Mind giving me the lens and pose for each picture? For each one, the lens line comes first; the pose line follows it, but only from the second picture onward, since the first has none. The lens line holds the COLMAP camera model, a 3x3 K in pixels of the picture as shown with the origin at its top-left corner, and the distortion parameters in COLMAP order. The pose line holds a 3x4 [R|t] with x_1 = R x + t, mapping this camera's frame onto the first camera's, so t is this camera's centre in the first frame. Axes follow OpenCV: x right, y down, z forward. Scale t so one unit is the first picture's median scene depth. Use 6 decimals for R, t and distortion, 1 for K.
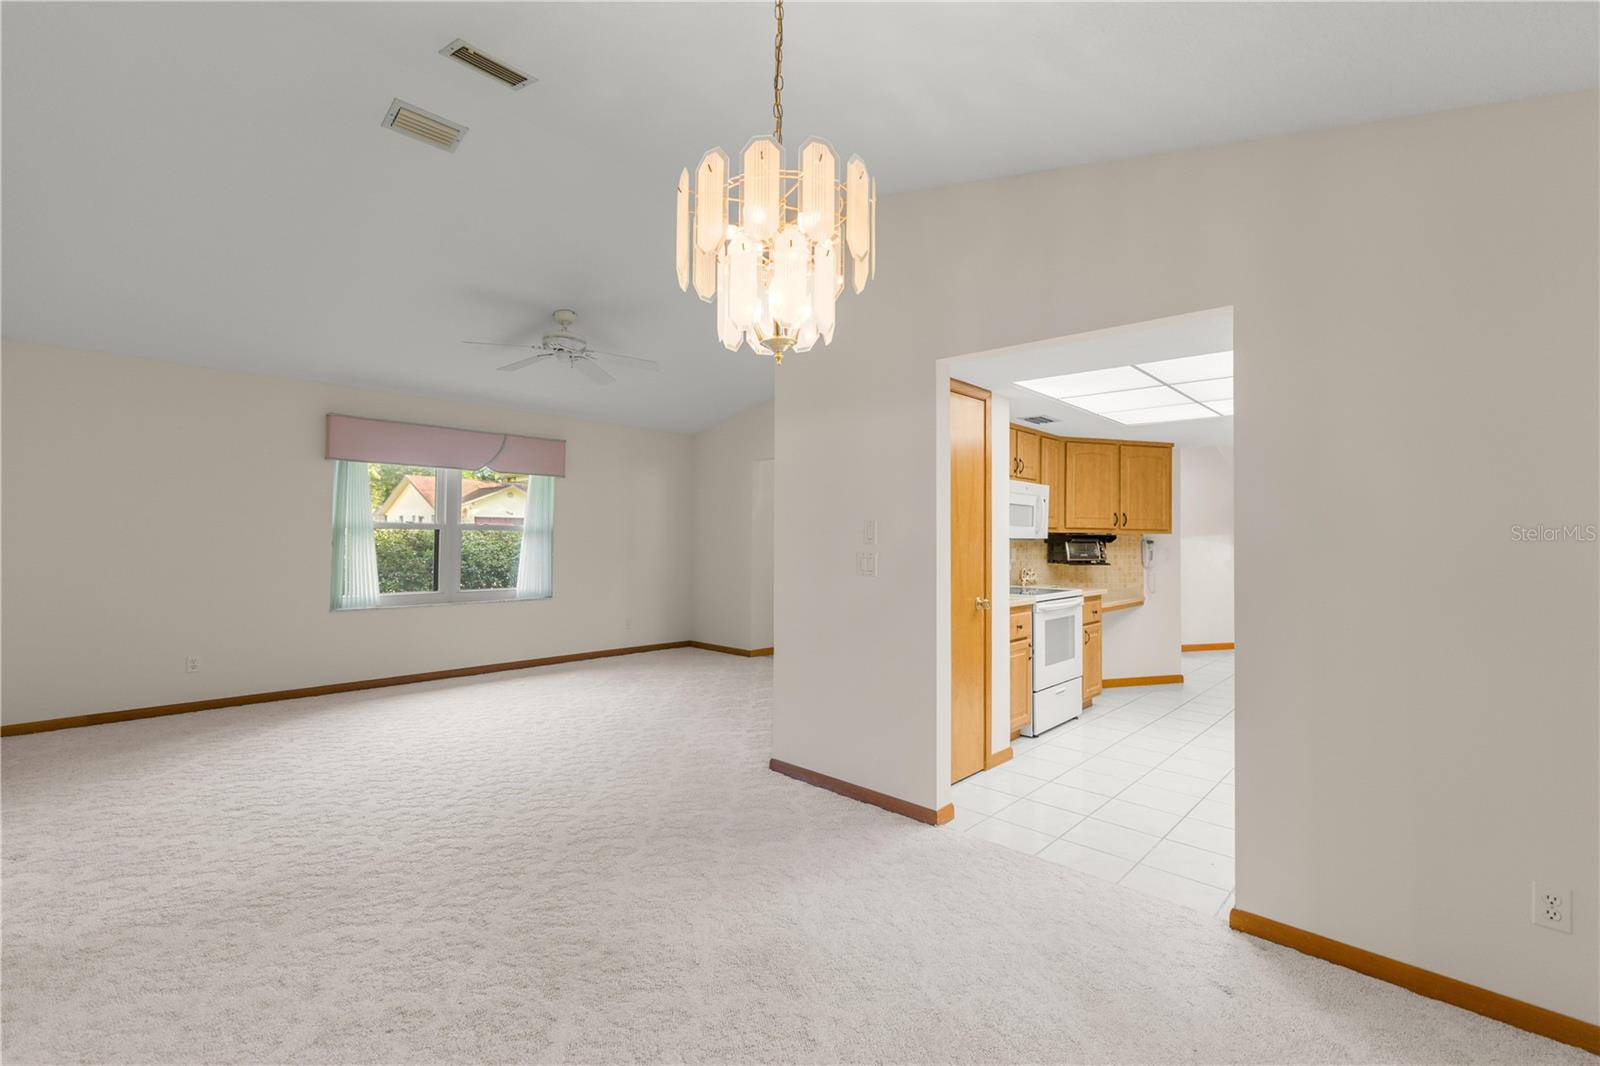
lens RADIAL K [[696.8, 0, 798.1], [0, 696.8, 536.6], [0, 0, 1]] dist [0.001674, 0.000401]
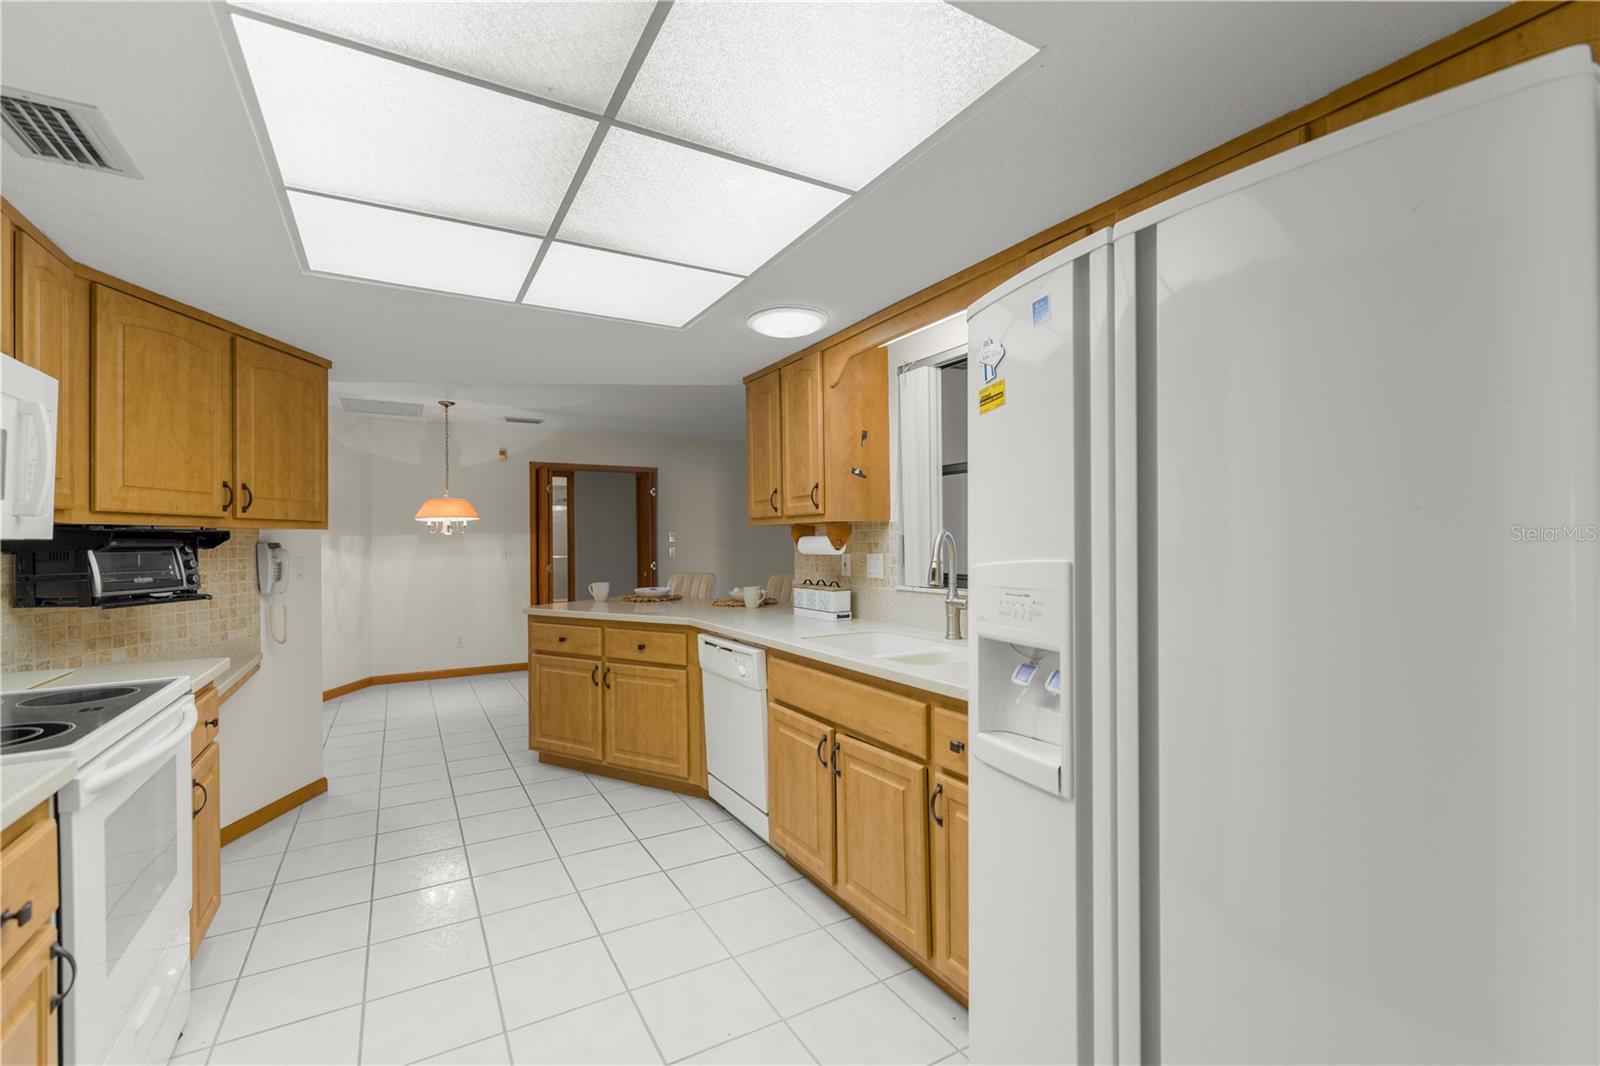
lens RADIAL K [[696.8, 0, 804.2], [0, 696.8, 533.9], [0, 0, 1]] dist [0.001674, 0.000401]
pose [[0.270676, -0.001169, 0.962670, 0.121921], [0.005536, 0.999985, -0.000343, 0.001825], [-0.962655, 0.005422, 0.270678, 0.515800]]
